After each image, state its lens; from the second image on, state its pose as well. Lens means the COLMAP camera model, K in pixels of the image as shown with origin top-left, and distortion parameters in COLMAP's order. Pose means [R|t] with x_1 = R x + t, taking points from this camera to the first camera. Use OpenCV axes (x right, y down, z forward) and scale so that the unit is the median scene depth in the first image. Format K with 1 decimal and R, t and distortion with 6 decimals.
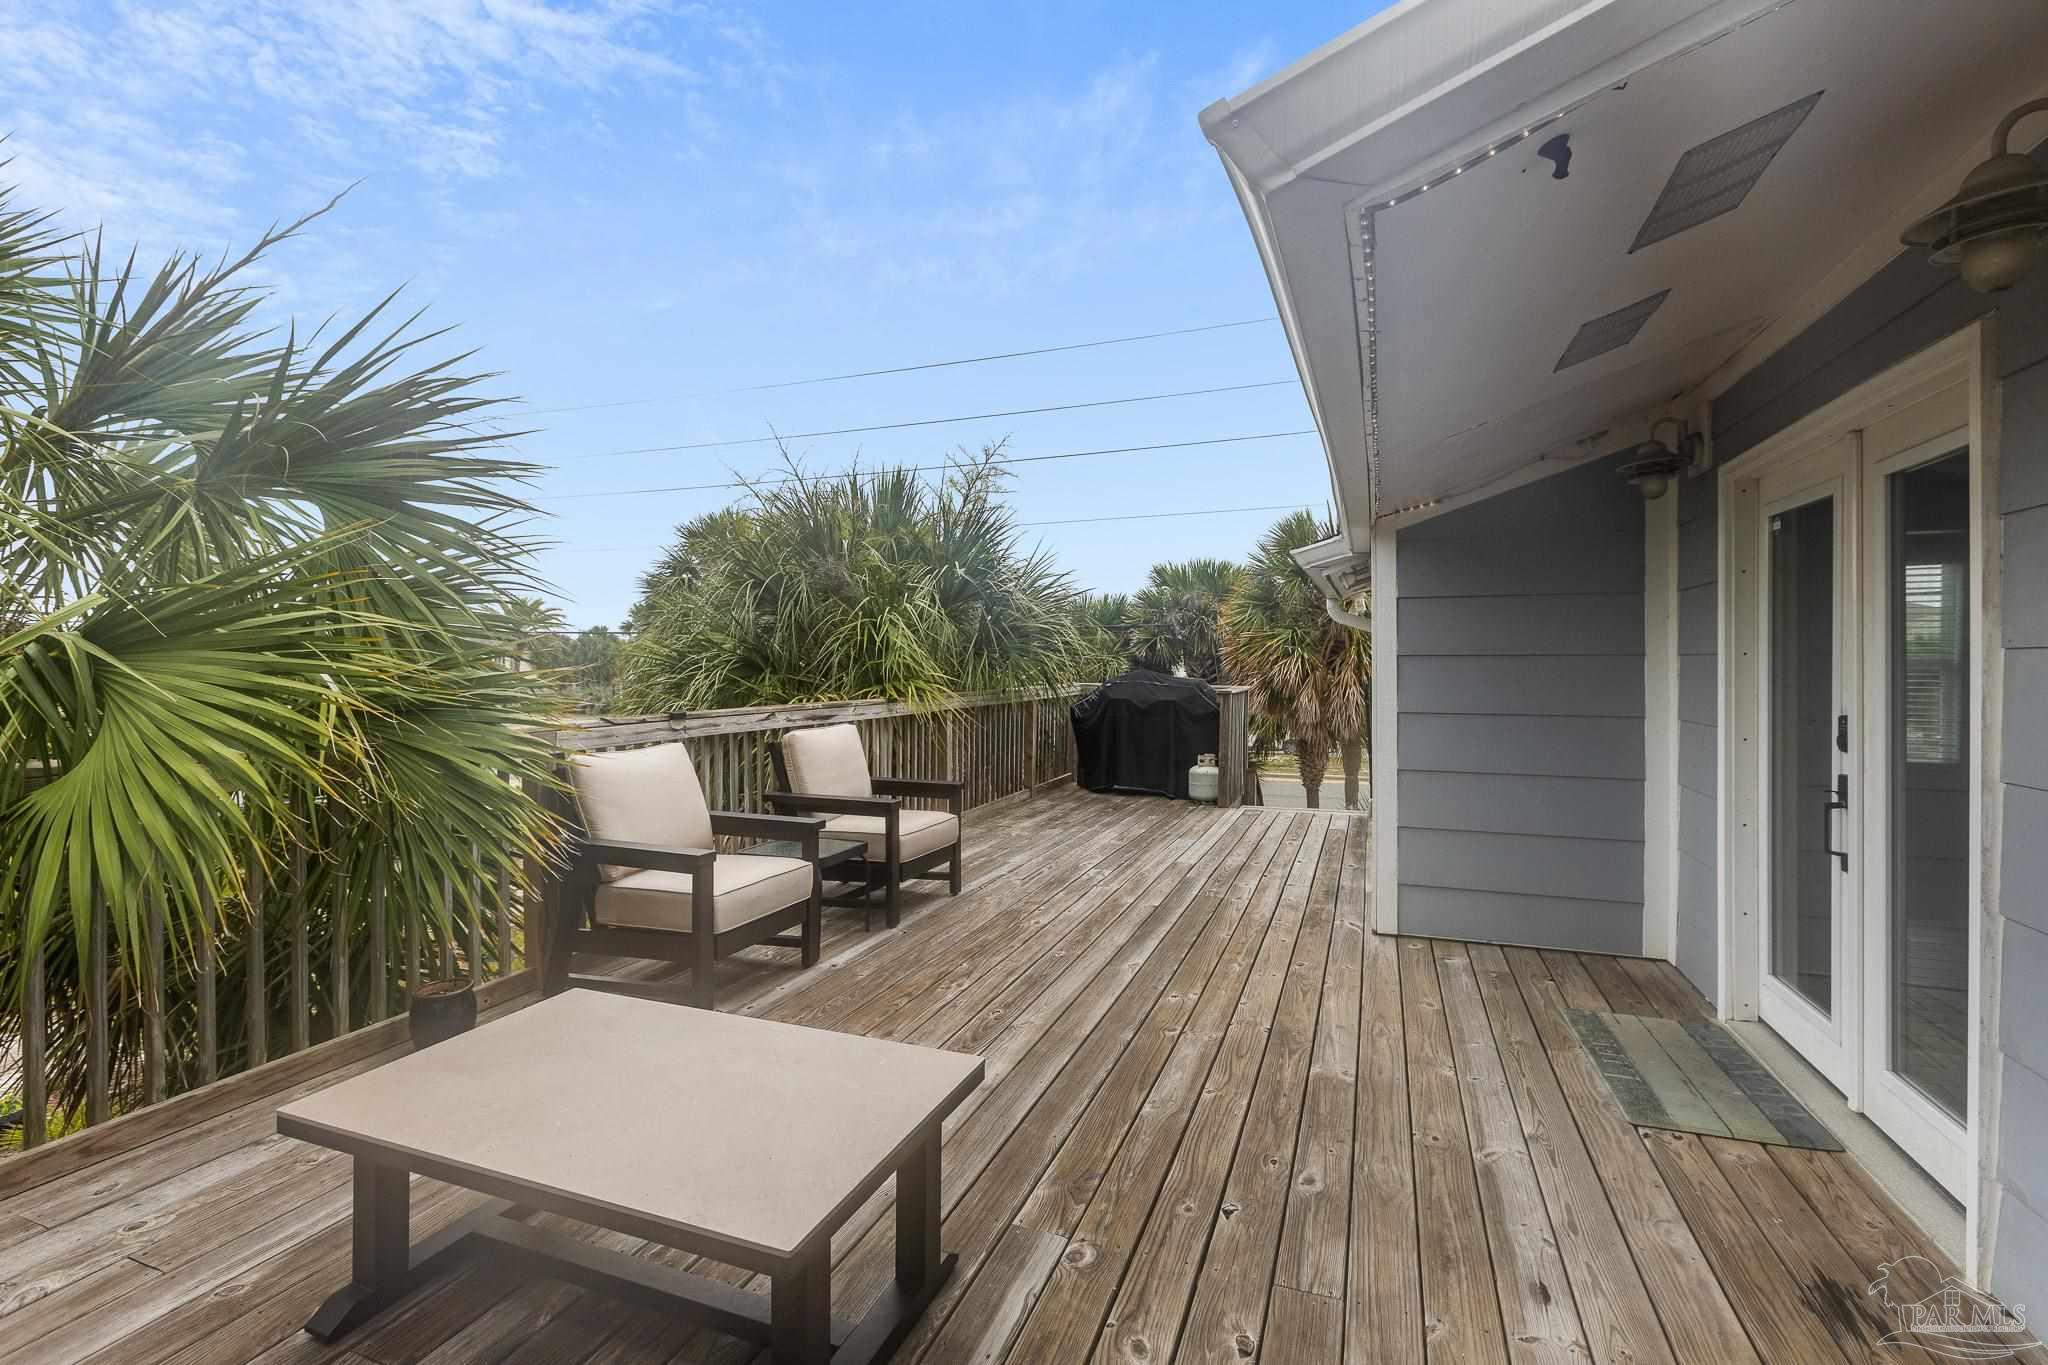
lens RADIAL K [[926.7, 0, 1028.8], [0, 926.7, 667.3], [0, 0, 1]] dist [0.012030, -0.000654]
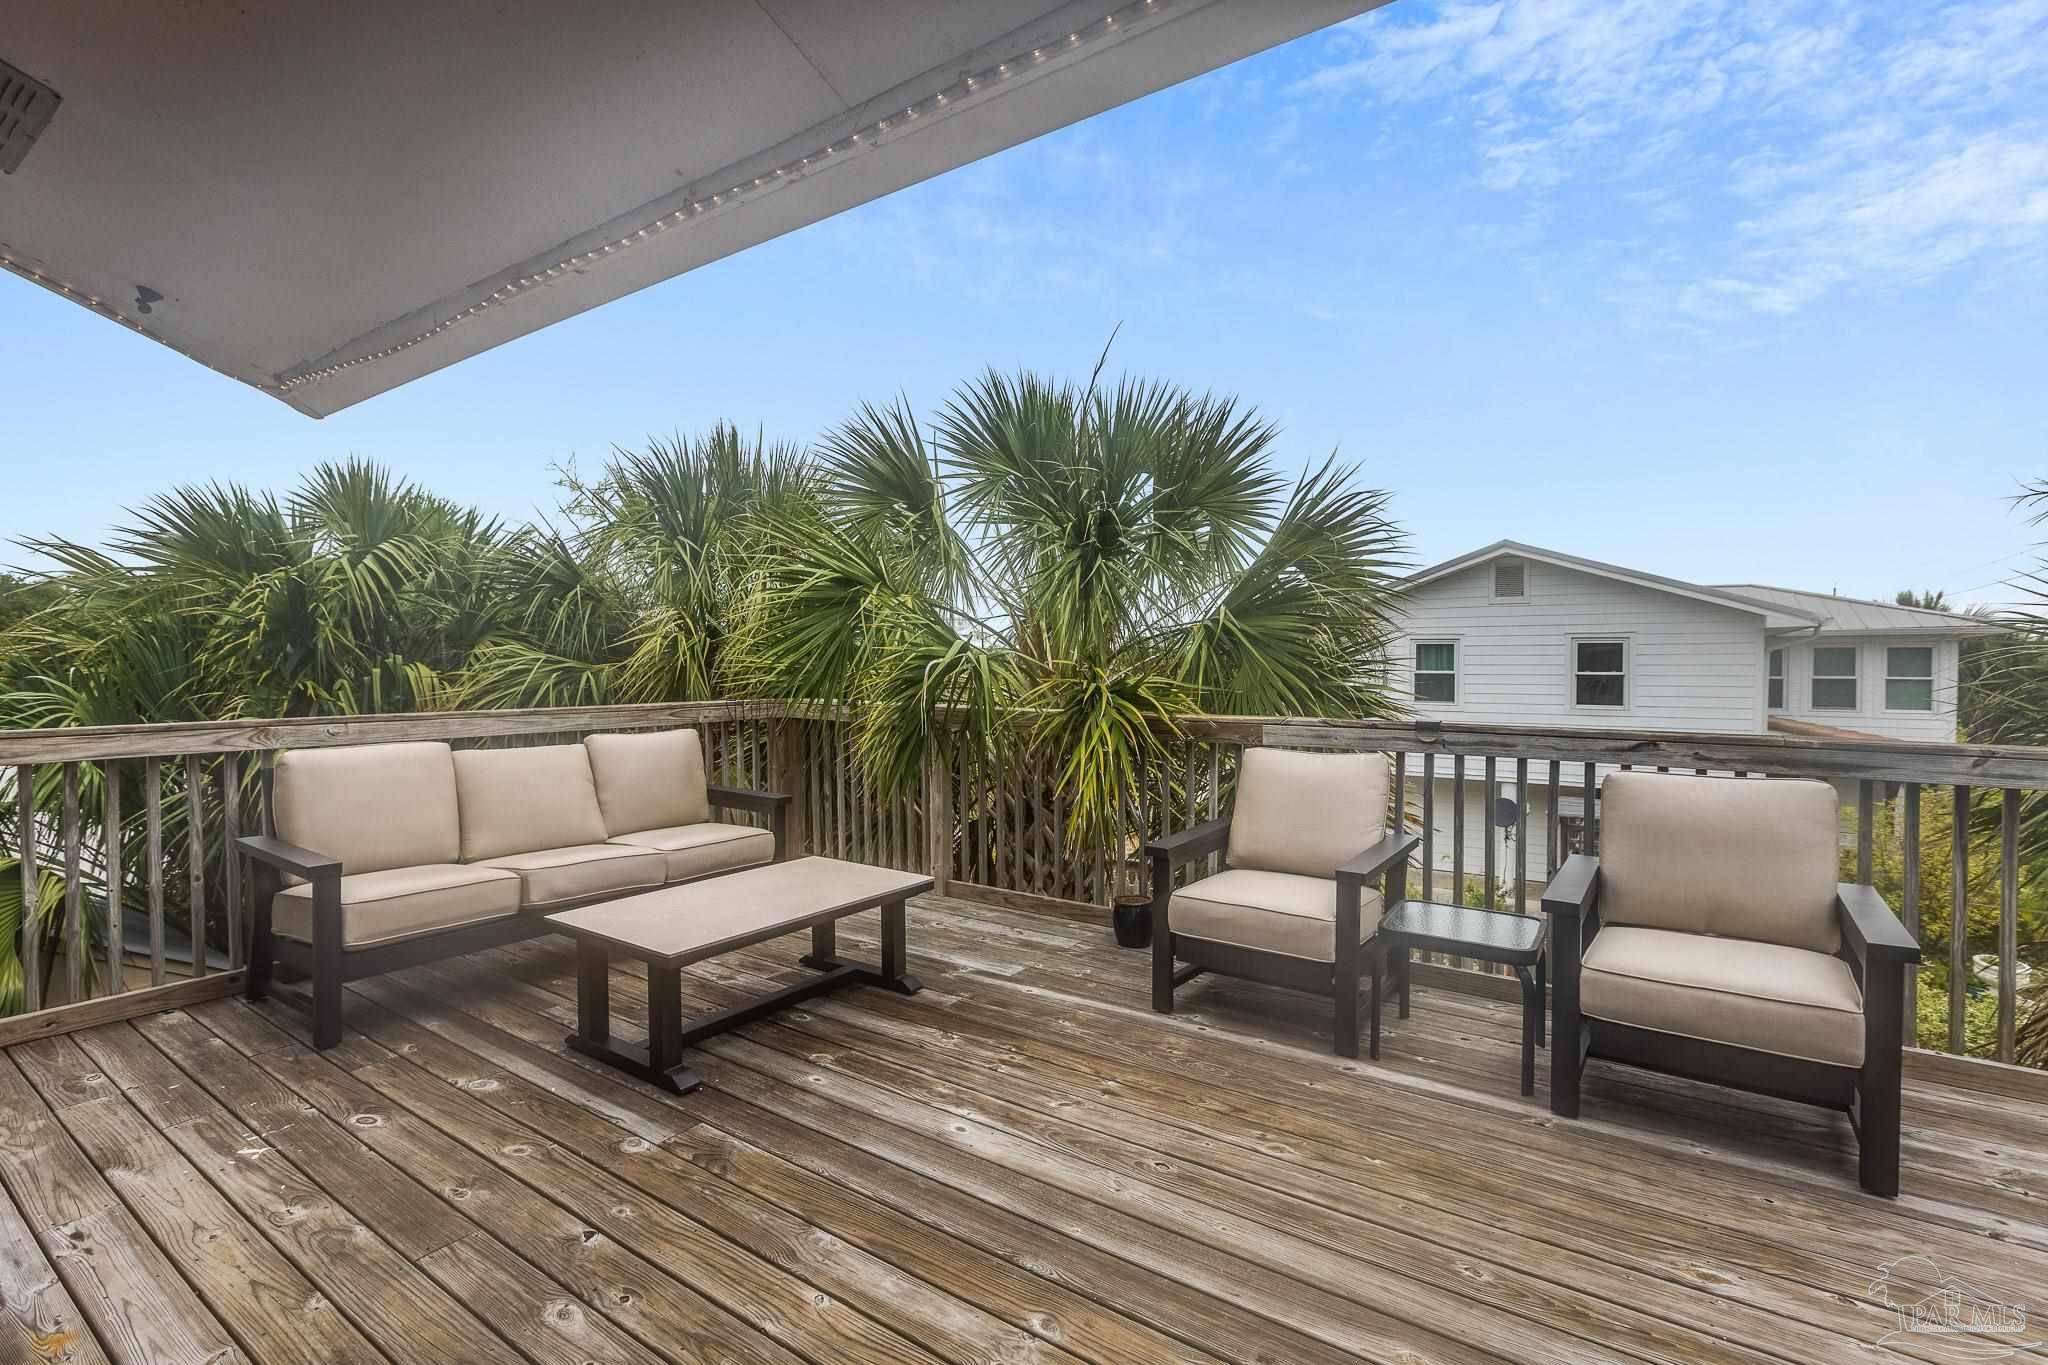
lens RADIAL K [[926.7, 0, 1027.1], [0, 926.7, 682.6], [0, 0, 1]] dist [0.012030, -0.000654]
pose [[-0.247496, 0.018362, -0.968715, 0.636735], [-0.005681, 0.999776, 0.020402, -0.001412], [0.968872, 0.010553, -0.247337, 1.040265]]
